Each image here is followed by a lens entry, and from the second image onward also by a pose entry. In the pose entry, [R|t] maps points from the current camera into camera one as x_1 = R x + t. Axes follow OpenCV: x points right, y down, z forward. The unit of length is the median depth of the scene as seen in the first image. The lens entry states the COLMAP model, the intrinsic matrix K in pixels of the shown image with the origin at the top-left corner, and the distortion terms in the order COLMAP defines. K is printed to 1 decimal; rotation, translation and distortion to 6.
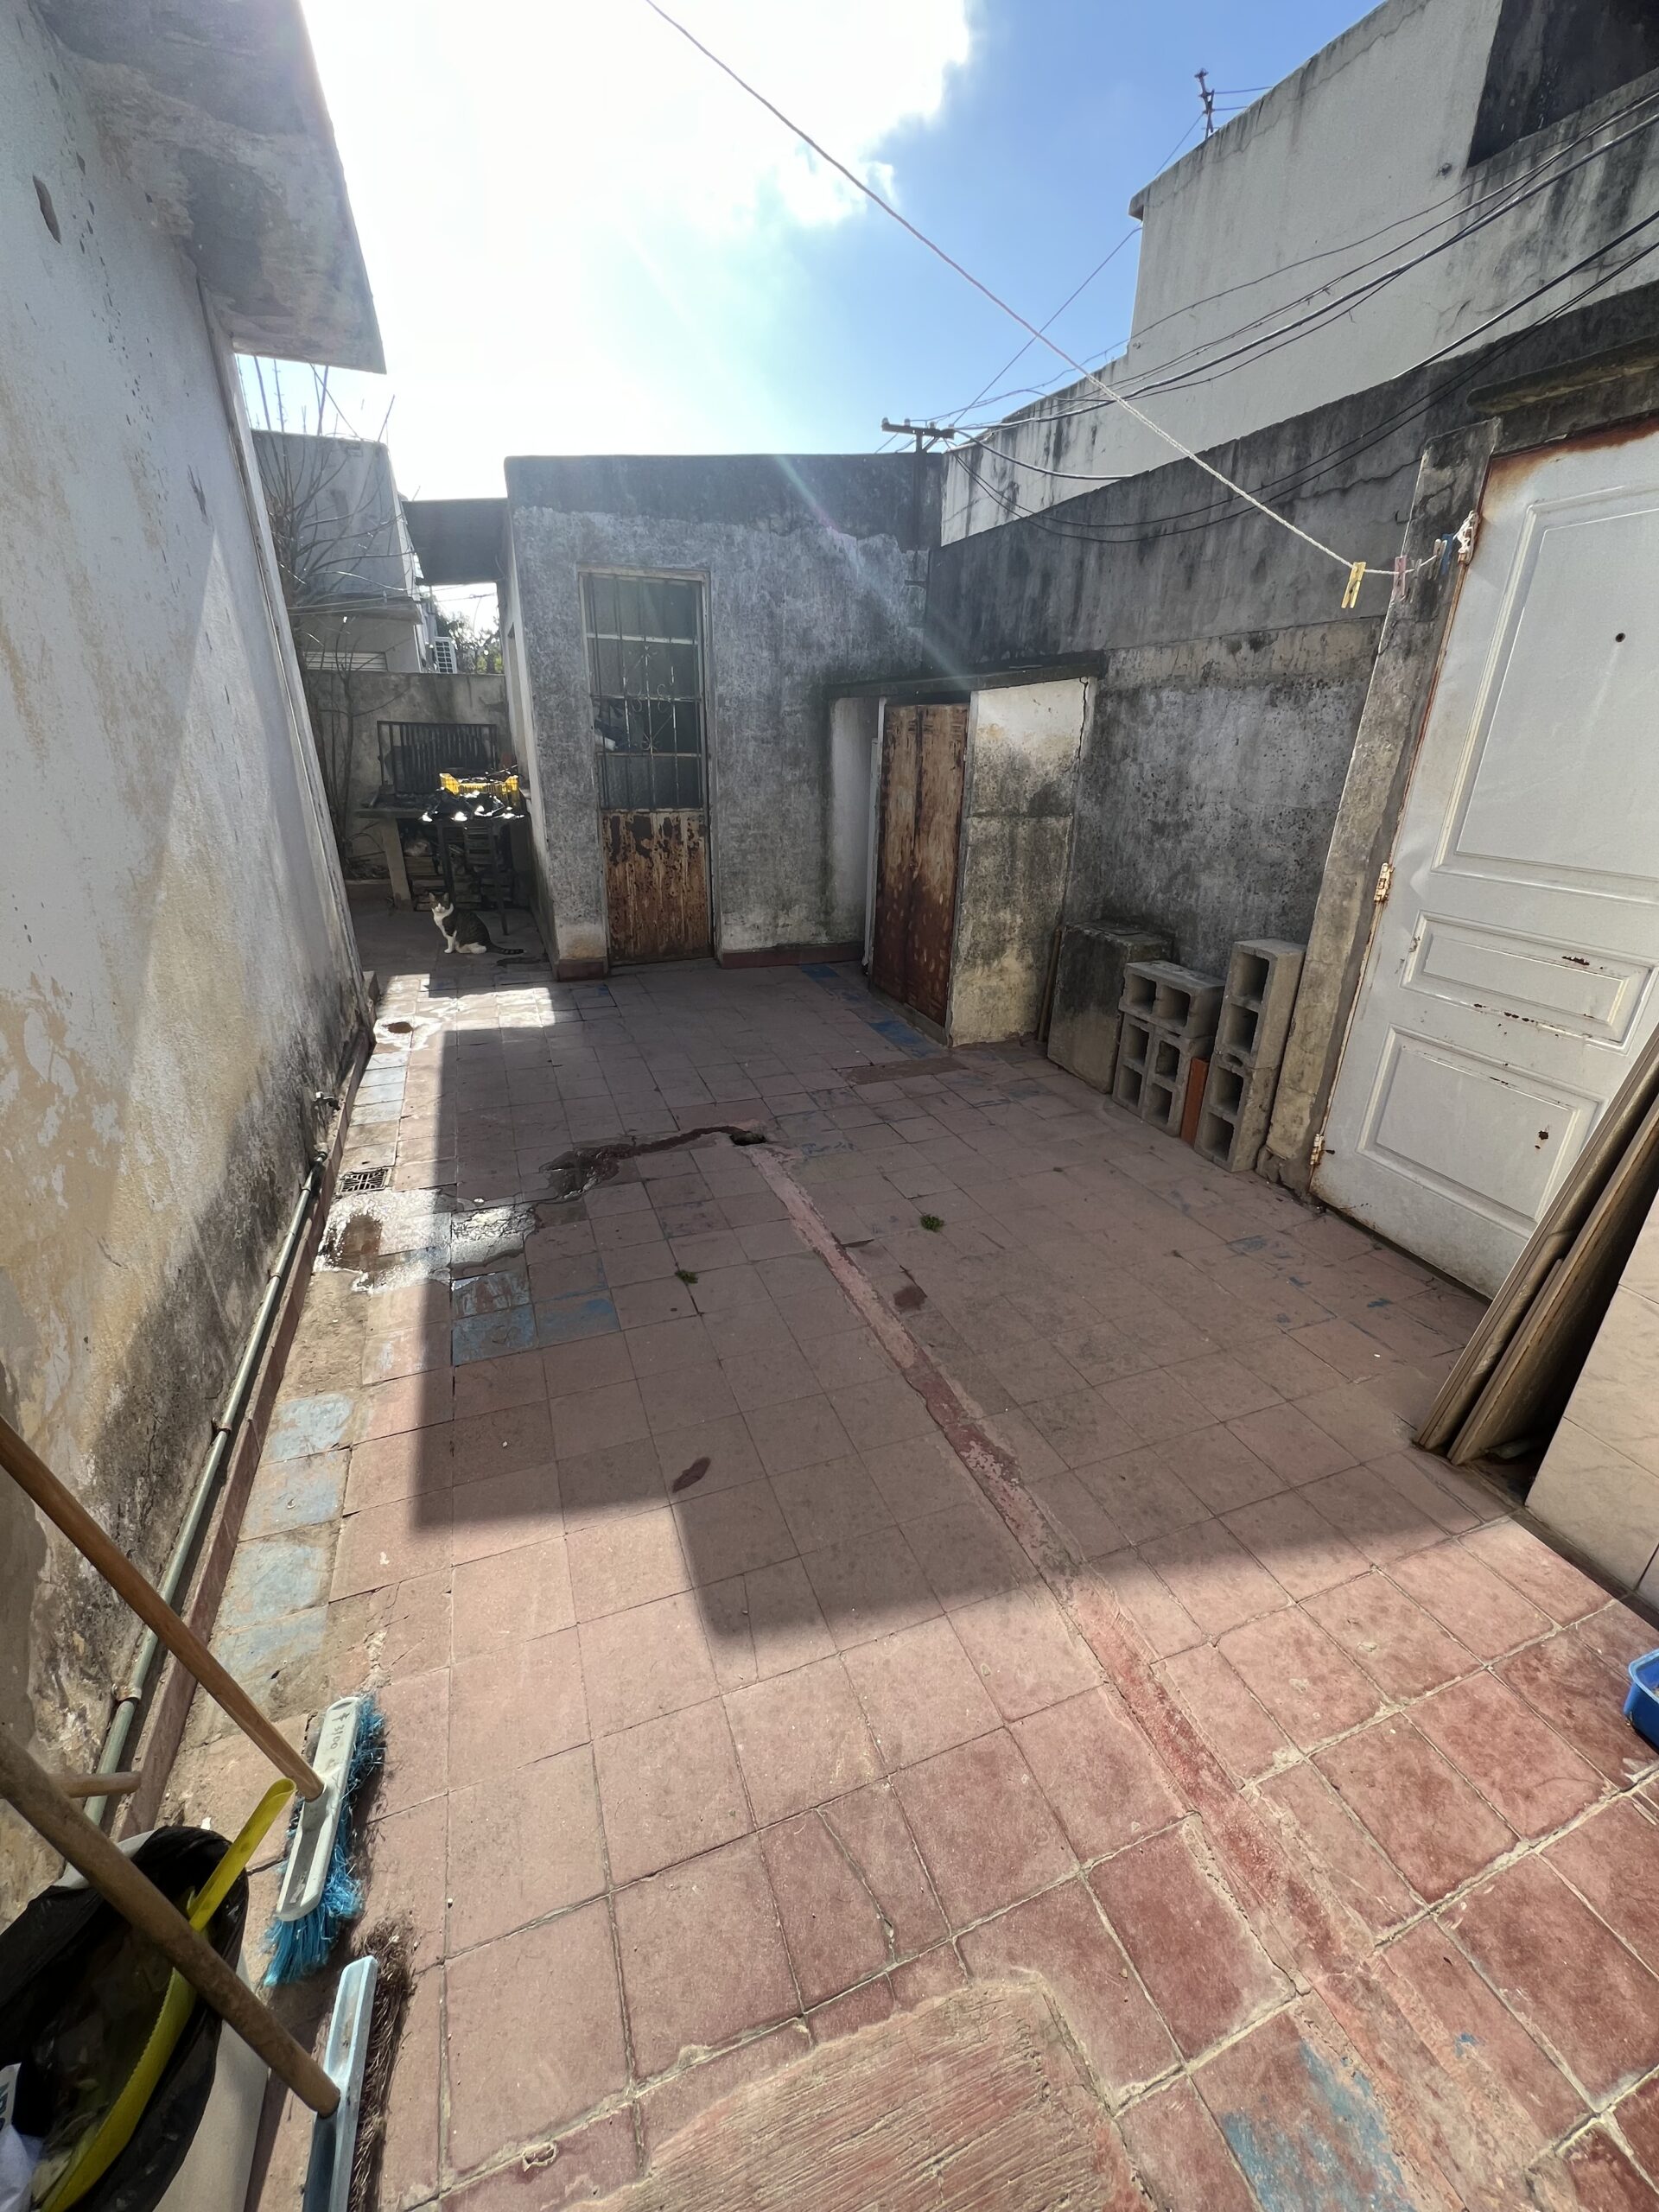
lens RADIAL K [[883.6, 0, 831.3], [0, 883.6, 1100.0], [0, 0, 1]] dist [-0.002532, 0.000522]
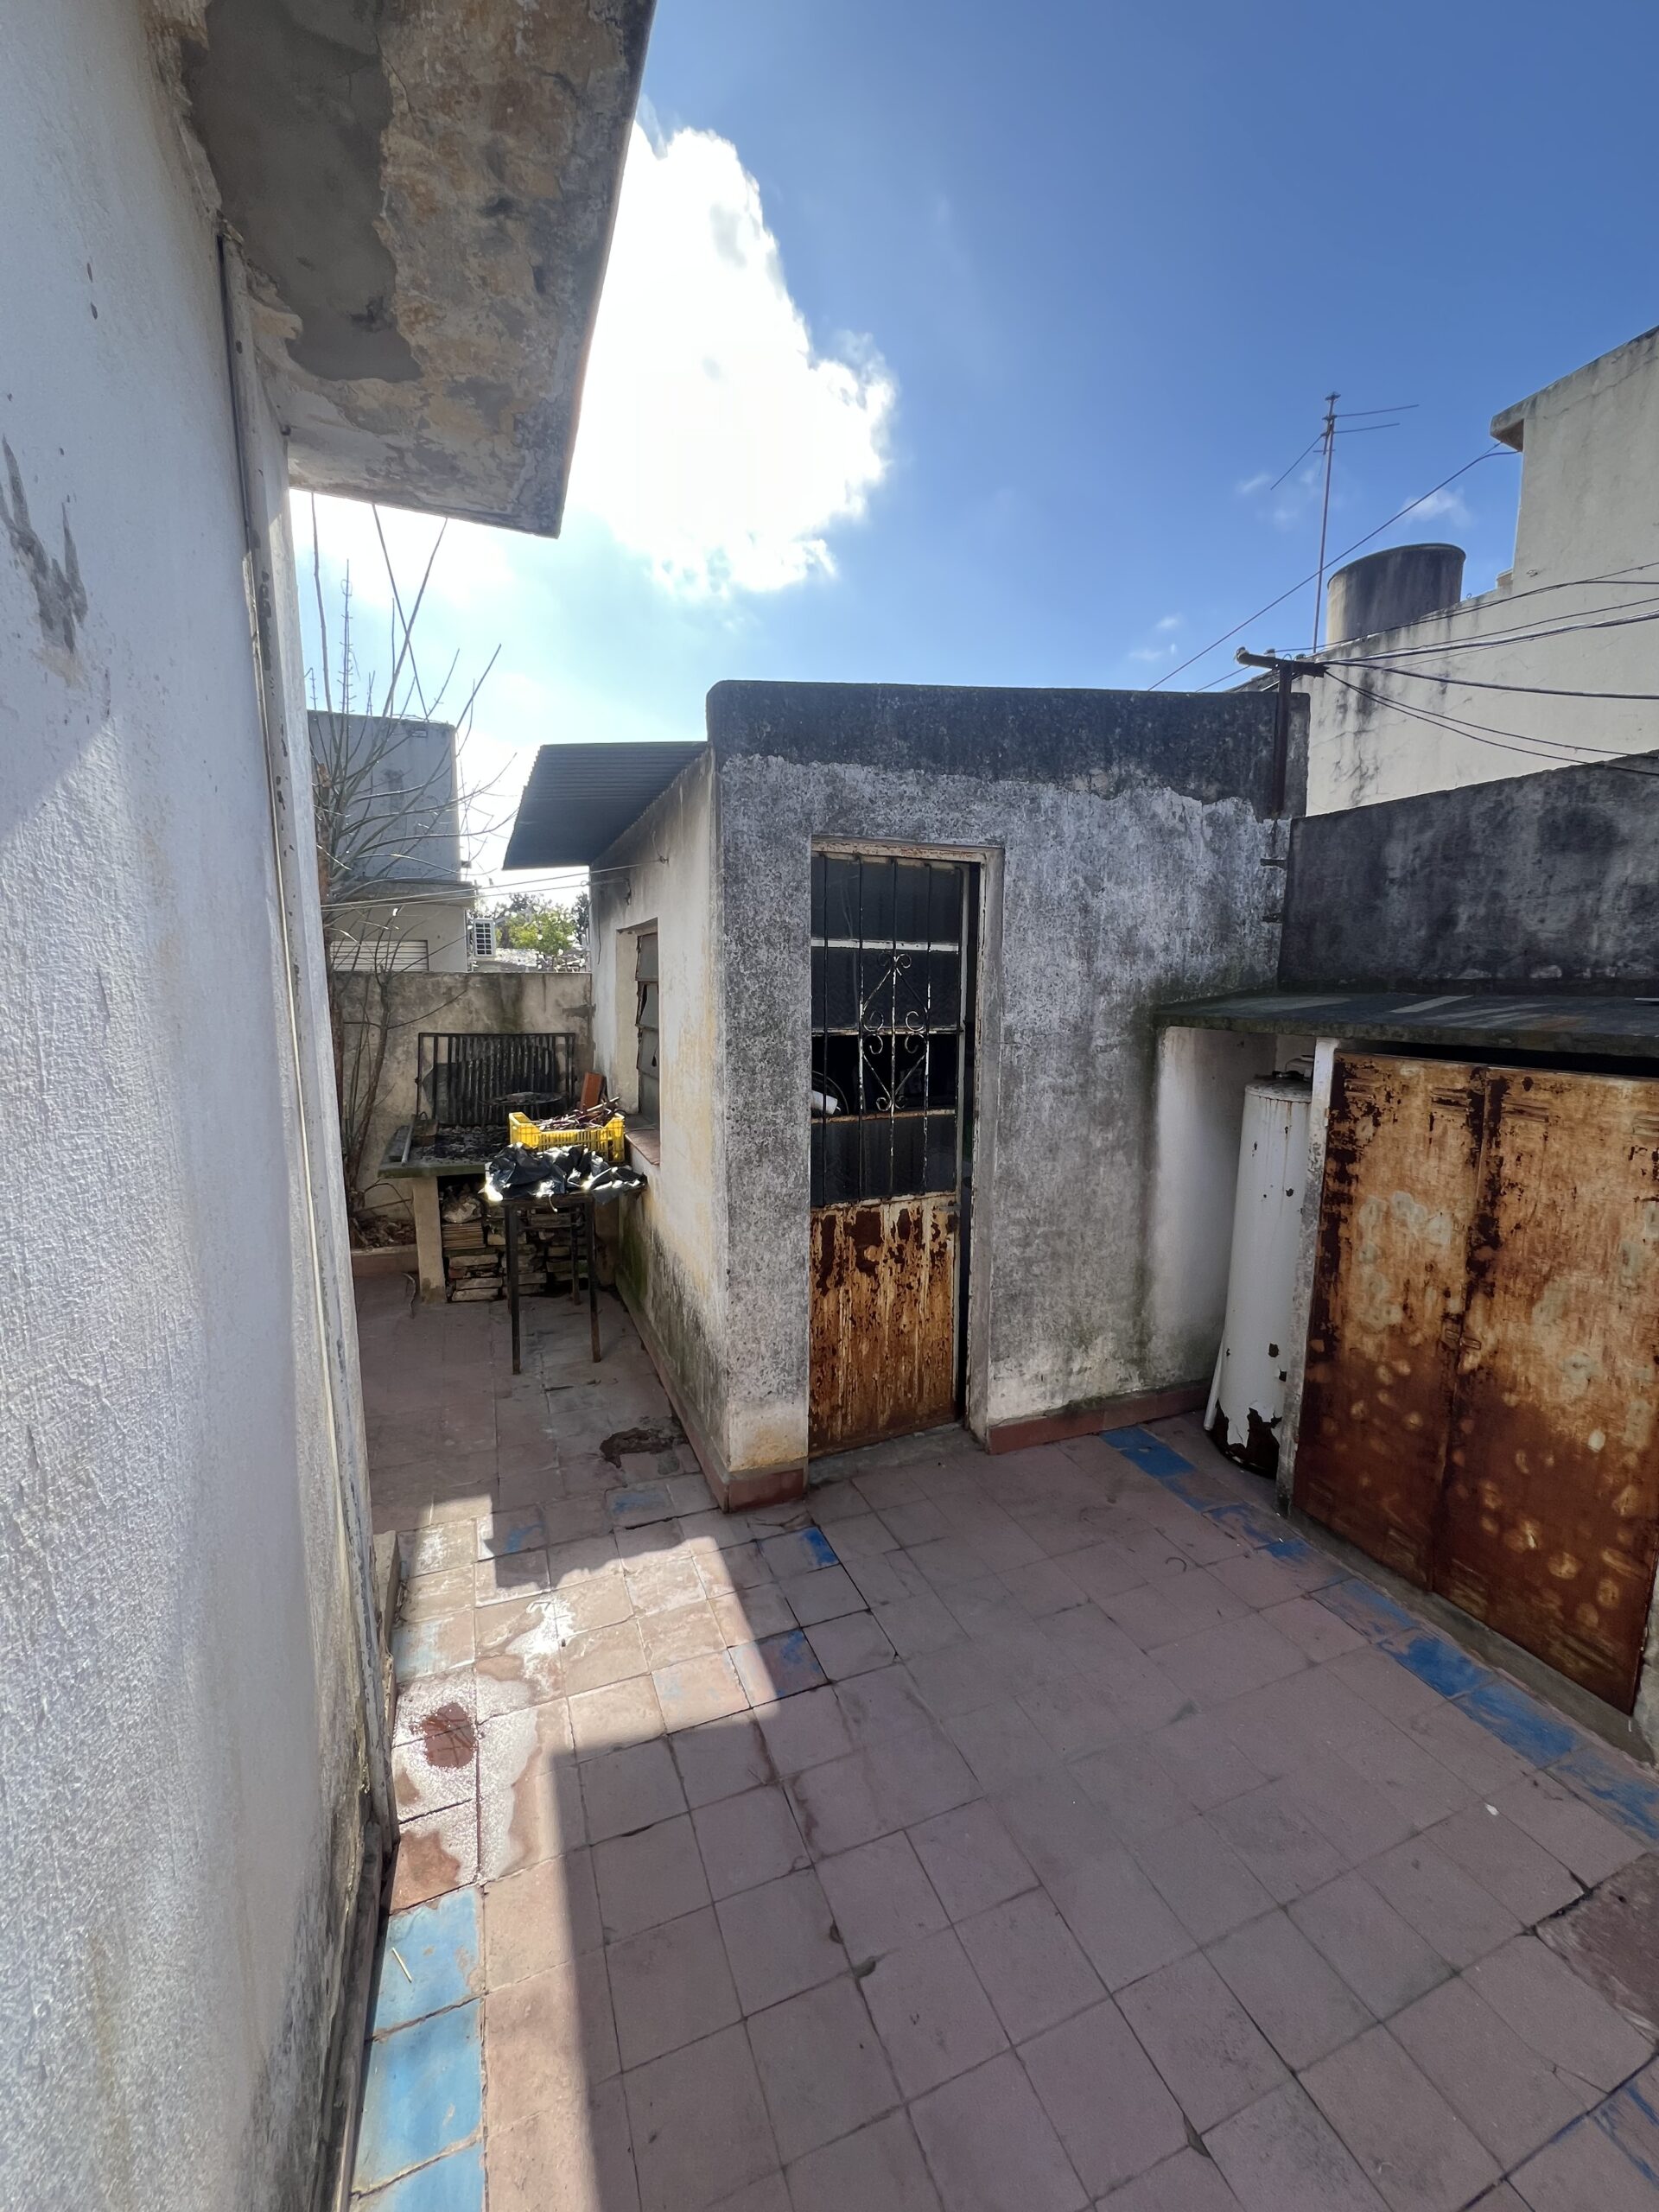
lens RADIAL K [[883.6, 0, 830.4], [0, 883.6, 1099.1], [0, 0, 1]] dist [-0.002532, 0.000522]
pose [[0.999720, -0.012887, 0.019851, -0.269445], [0.017696, 0.963985, -0.265368, -0.252679], [-0.015716, 0.265645, 0.963943, 0.427201]]
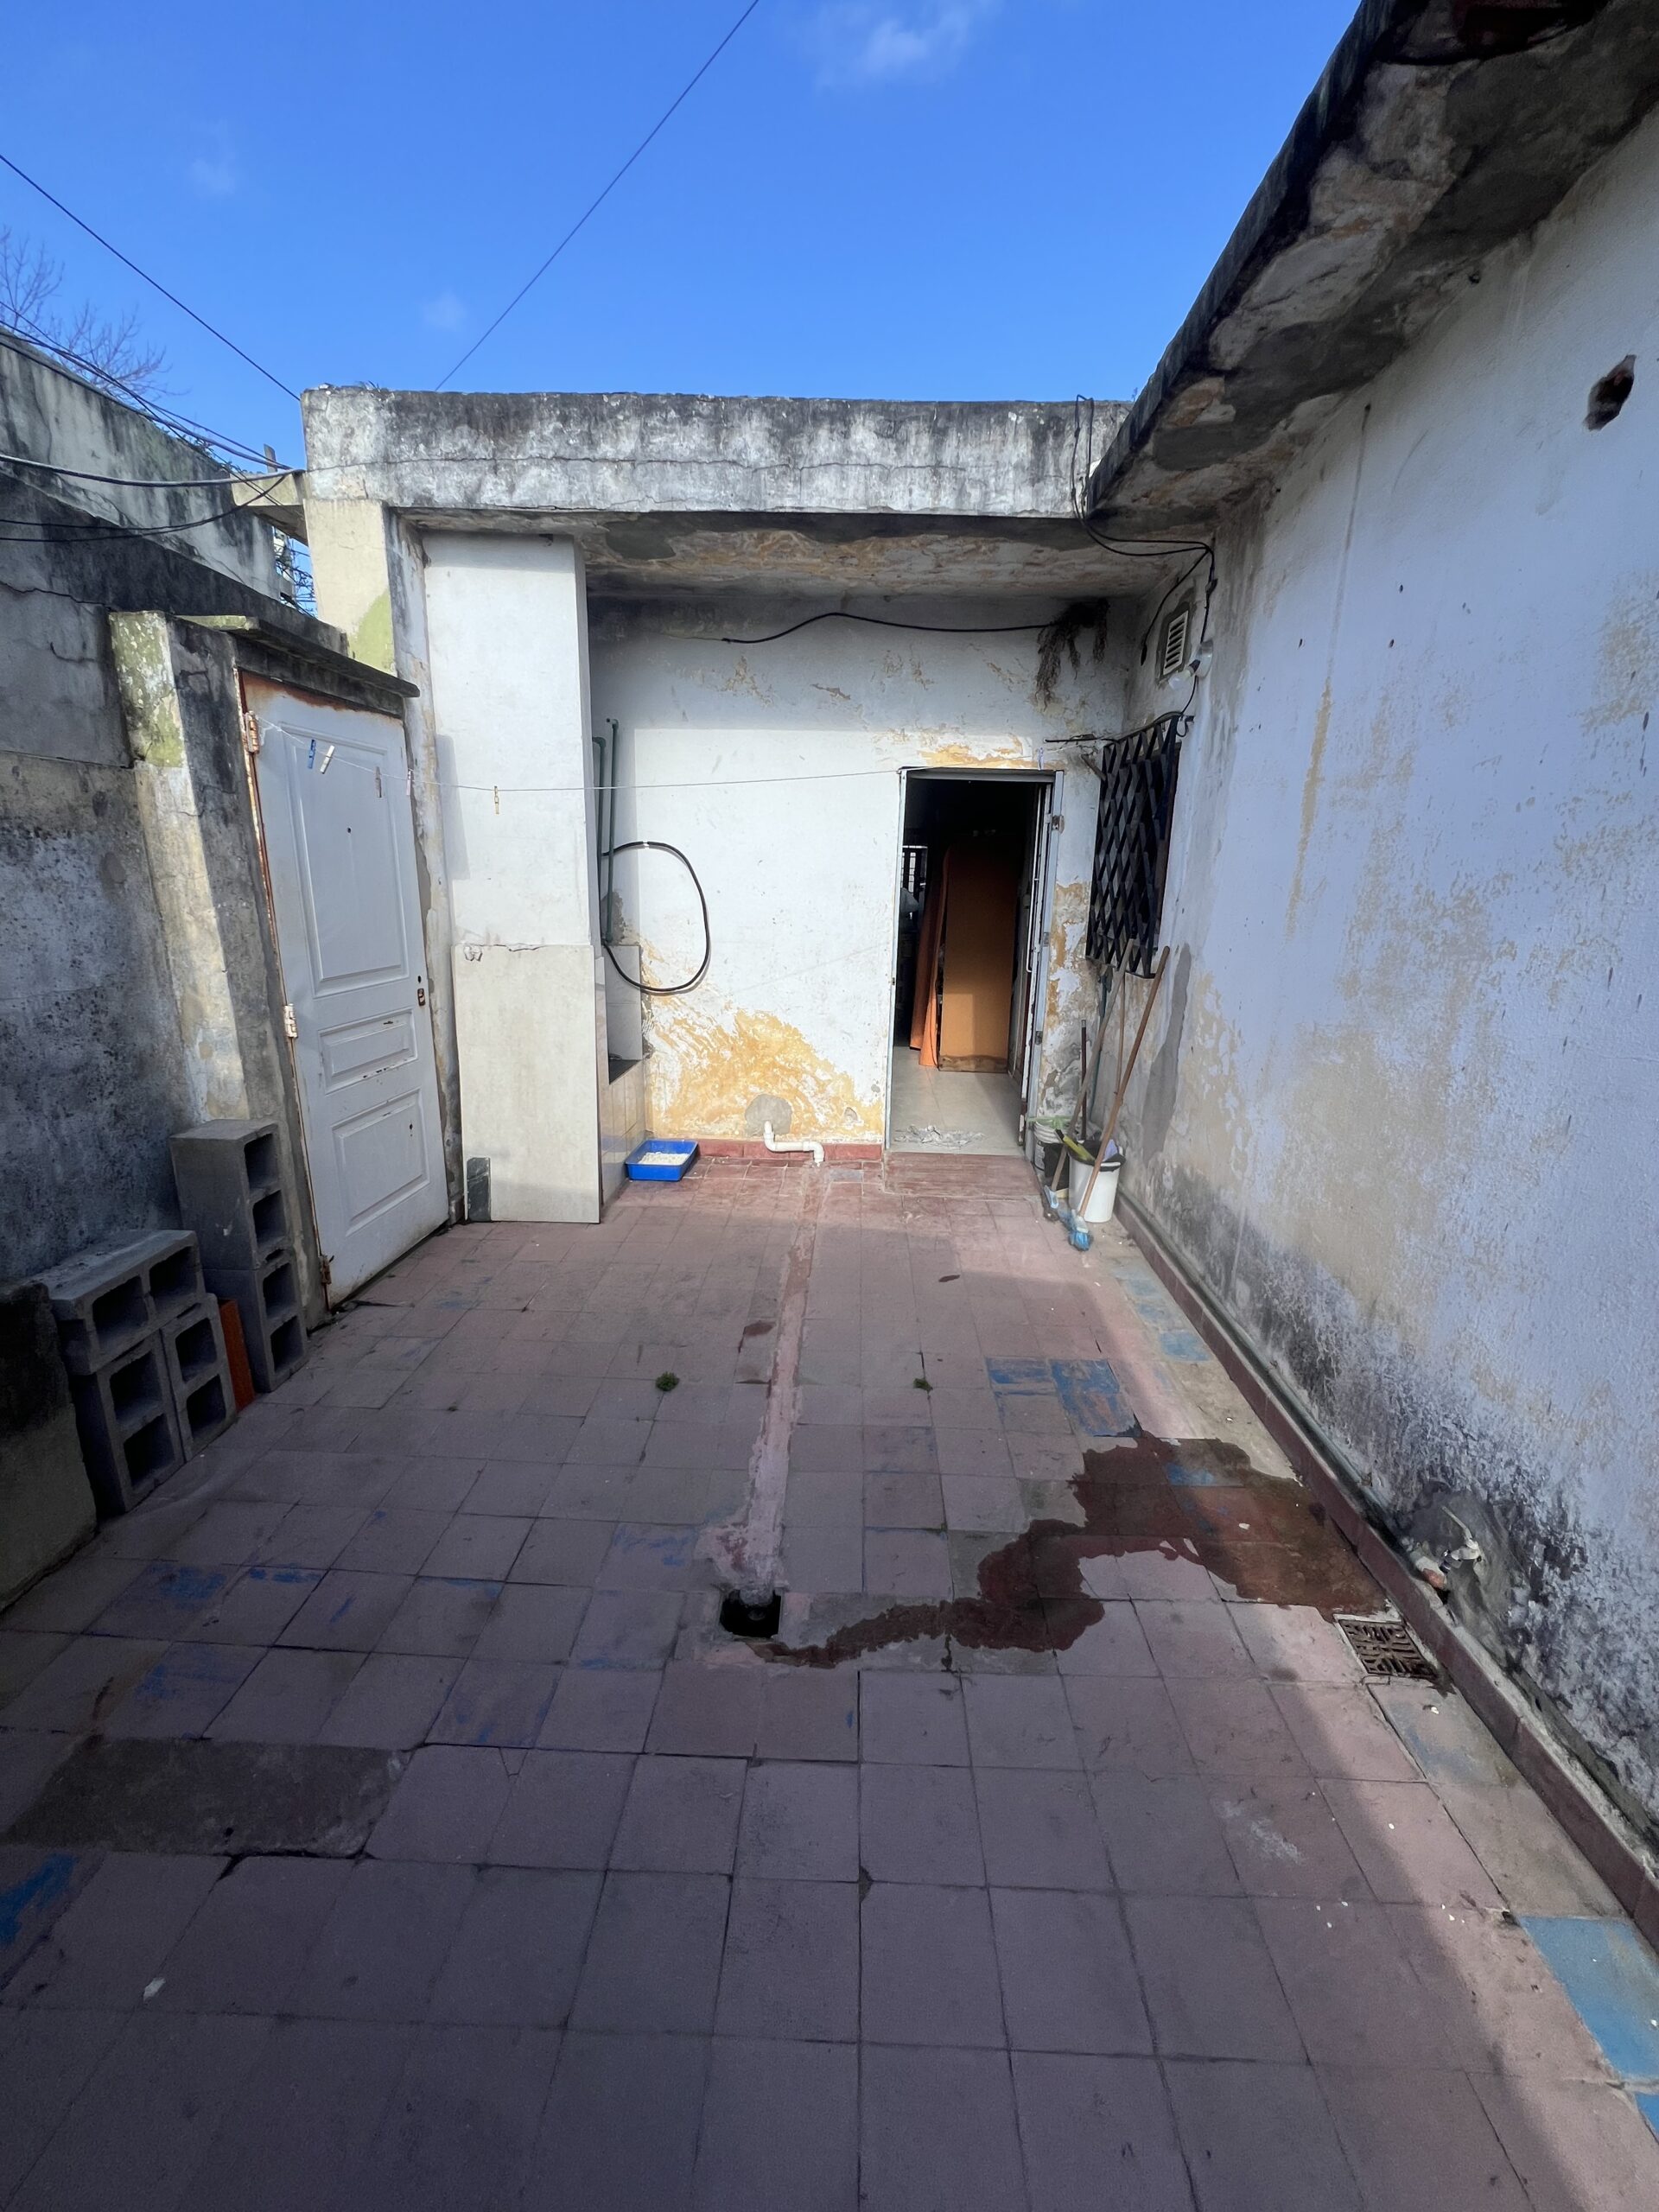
lens RADIAL K [[883.6, 0, 832.6], [0, 883.6, 1100.3], [0, 0, 1]] dist [-0.002532, 0.000522]
pose [[-0.921185, -0.128676, 0.367234, -0.216411], [0.119567, 0.804487, 0.581812, -0.381874], [-0.370300, 0.579865, -0.725696, 0.845338]]
